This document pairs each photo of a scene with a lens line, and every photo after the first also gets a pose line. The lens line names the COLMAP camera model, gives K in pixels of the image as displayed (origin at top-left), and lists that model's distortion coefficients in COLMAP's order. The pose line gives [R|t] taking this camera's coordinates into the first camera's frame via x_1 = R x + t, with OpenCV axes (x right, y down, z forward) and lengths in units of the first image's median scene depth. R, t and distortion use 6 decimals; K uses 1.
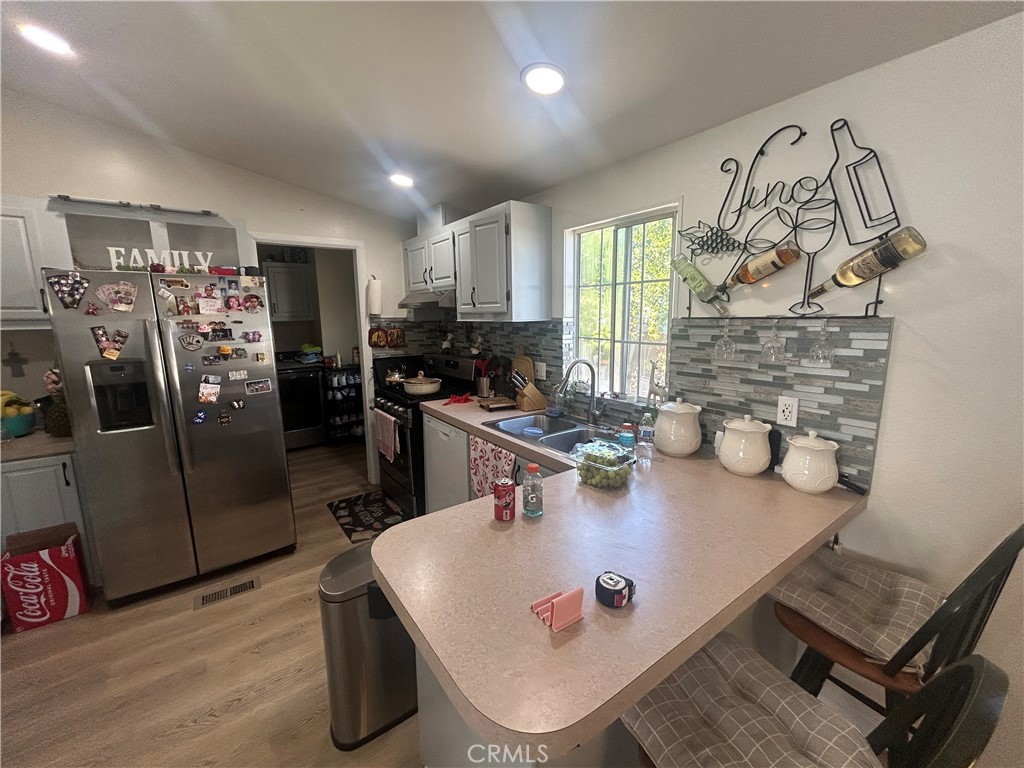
lens RADIAL K [[414.1, 0, 509.8], [0, 414.1, 381.3], [0, 0, 1]] dist [0.004852, 0.001178]
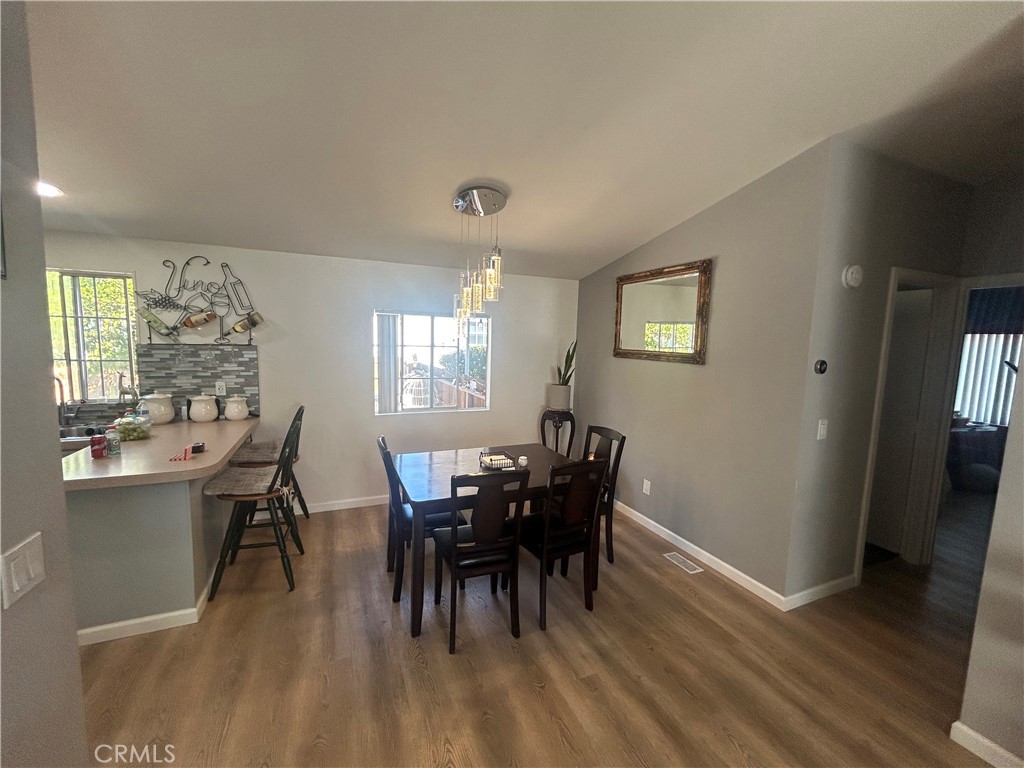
lens RADIAL K [[414.1, 0, 509.7], [0, 414.1, 382.4], [0, 0, 1]] dist [0.004852, 0.001178]
pose [[0.208695, -0.084035, 0.974364, -1.110261], [0.131172, 0.989704, 0.057263, 0.115684], [-0.969144, 0.115859, 0.217570, -0.913984]]
